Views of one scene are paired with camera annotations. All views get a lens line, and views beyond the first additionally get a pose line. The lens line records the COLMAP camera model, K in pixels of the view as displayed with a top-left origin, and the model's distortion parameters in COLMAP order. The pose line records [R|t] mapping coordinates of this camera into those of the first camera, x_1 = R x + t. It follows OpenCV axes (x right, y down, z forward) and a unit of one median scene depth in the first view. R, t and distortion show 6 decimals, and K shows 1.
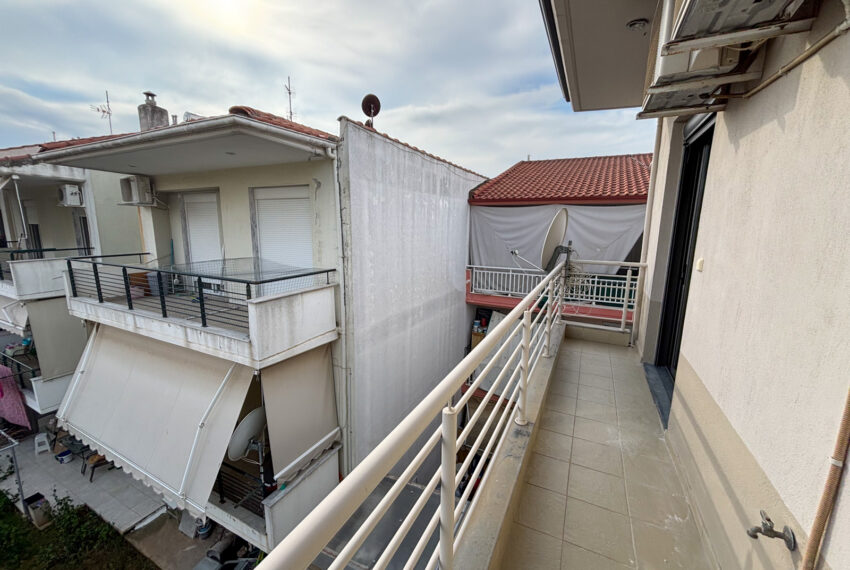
lens RADIAL K [[343.2, 0, 427.9], [0, 343.2, 288.3], [0, 0, 1]] dist [0.001319, -0.000033]
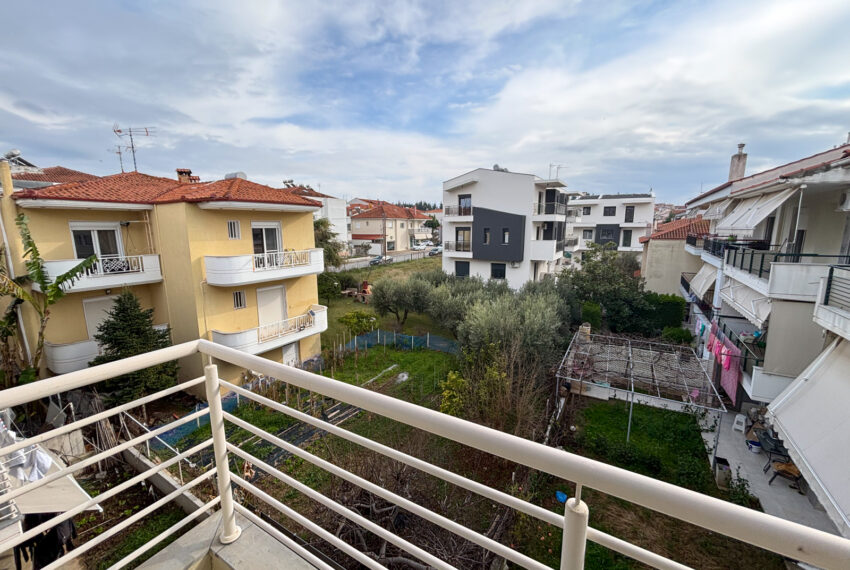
lens RADIAL K [[343.2, 0, 420.8], [0, 343.2, 282.6], [0, 0, 1]] dist [0.001319, -0.000033]
pose [[-0.086124, 0.151827, -0.984648, 0.010828], [-0.182580, 0.969177, 0.165411, 0.010225], [0.979412, 0.194023, -0.055749, -0.060668]]
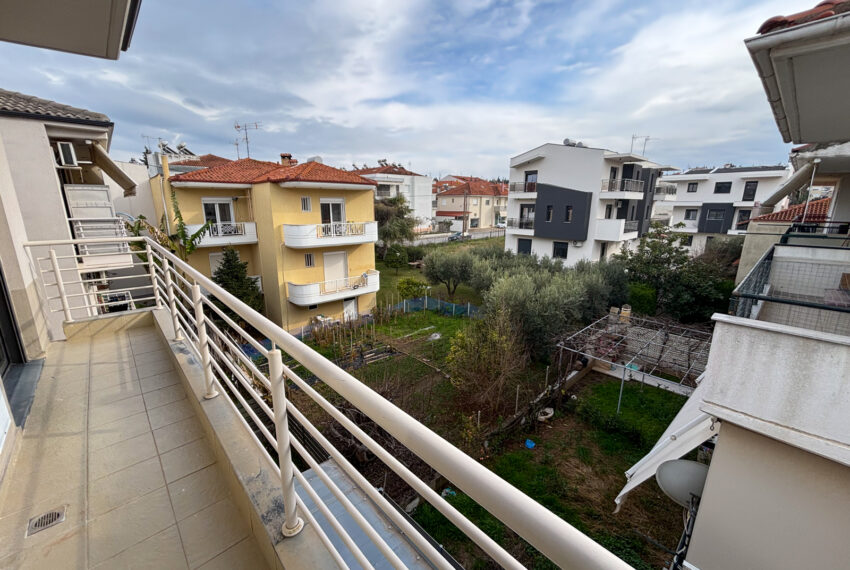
lens RADIAL K [[343.2, 0, 421.3], [0, 343.2, 289.6], [0, 0, 1]] dist [0.001319, -0.000033]
pose [[-0.360769, 0.215600, -0.907393, 0.199947], [-0.182553, 0.937771, 0.295399, -0.067410], [0.914615, 0.272218, -0.298960, 0.393306]]
